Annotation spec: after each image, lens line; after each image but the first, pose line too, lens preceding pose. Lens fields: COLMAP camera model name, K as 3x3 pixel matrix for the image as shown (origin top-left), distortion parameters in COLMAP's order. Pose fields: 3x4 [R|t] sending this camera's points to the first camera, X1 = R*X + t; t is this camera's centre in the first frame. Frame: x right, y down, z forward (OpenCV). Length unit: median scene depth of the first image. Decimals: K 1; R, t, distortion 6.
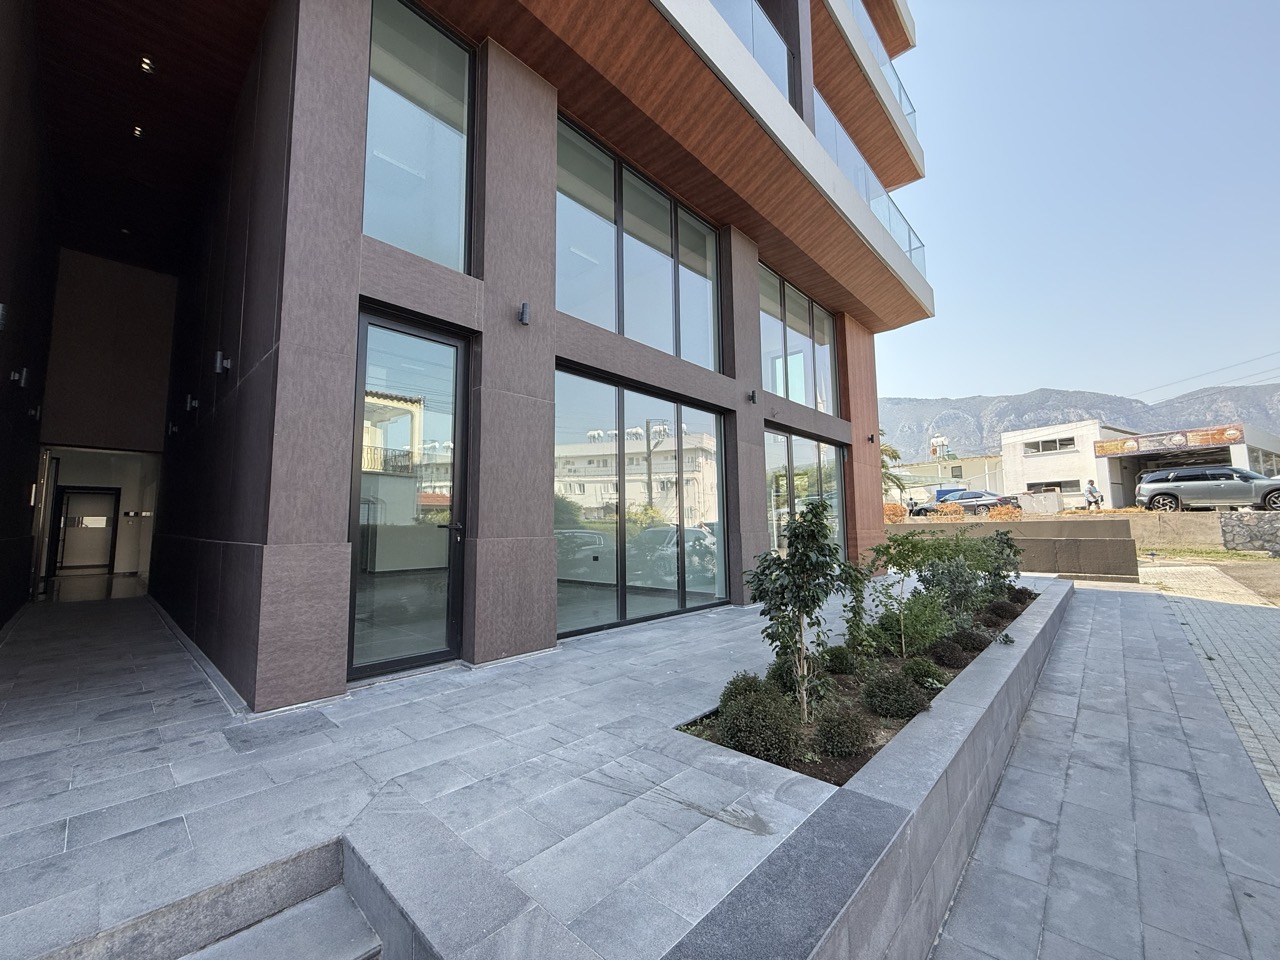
lens RADIAL K [[509.4, 0, 629.1], [0, 509.4, 479.6], [0, 0, 1]] dist [-0.001363, 0.001075]
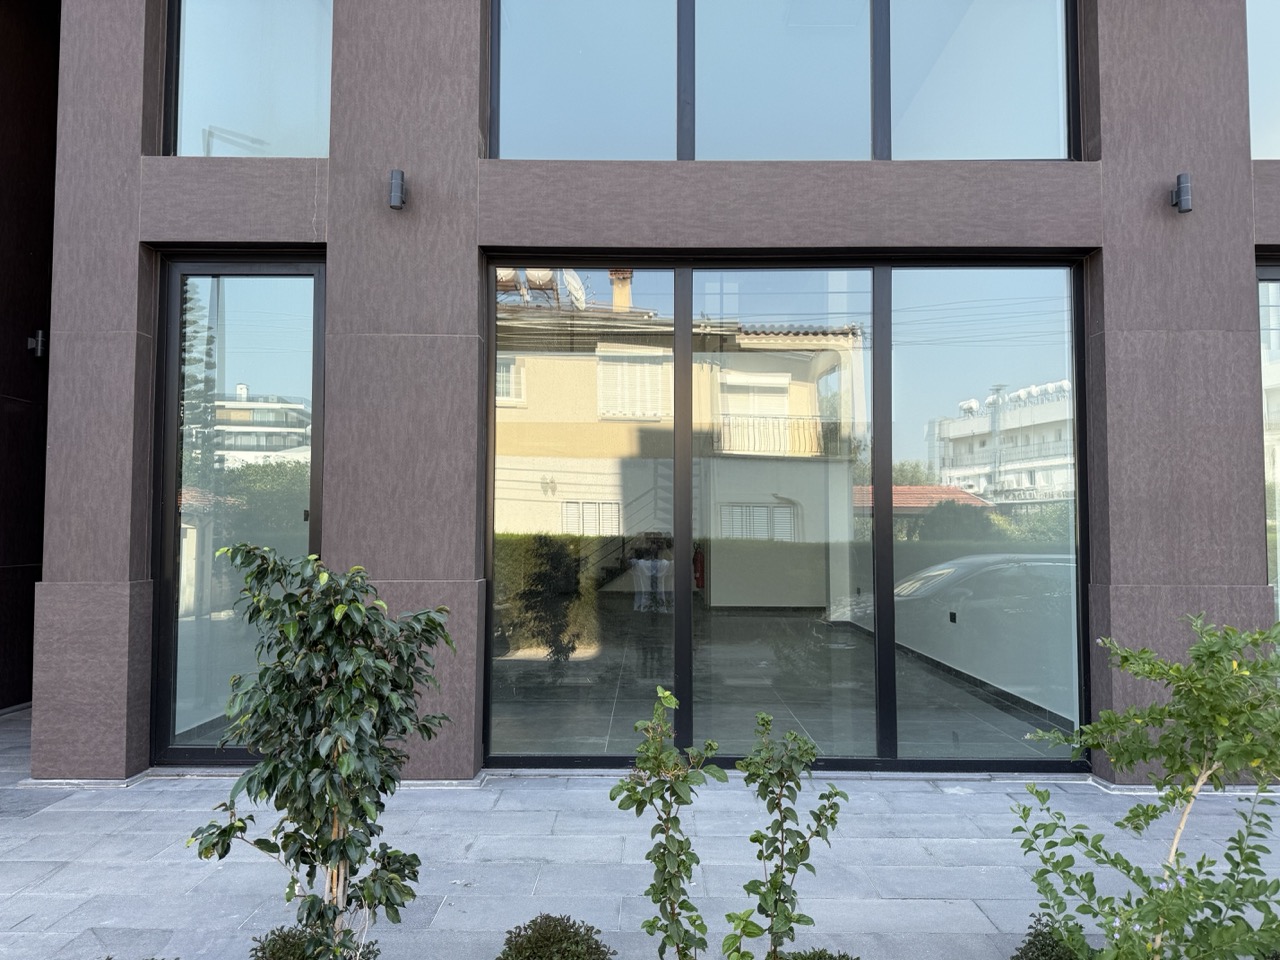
lens RADIAL K [[900.0, 0, 645.5], [0, 900.0, 484.7], [0, 0, 1]] dist [0.041712, -0.047379]
pose [[0.681336, -0.024519, -0.731560, 0.958350], [0.061286, 0.997840, 0.023635, -0.004143], [0.729400, -0.060938, 0.681368, 0.656726]]
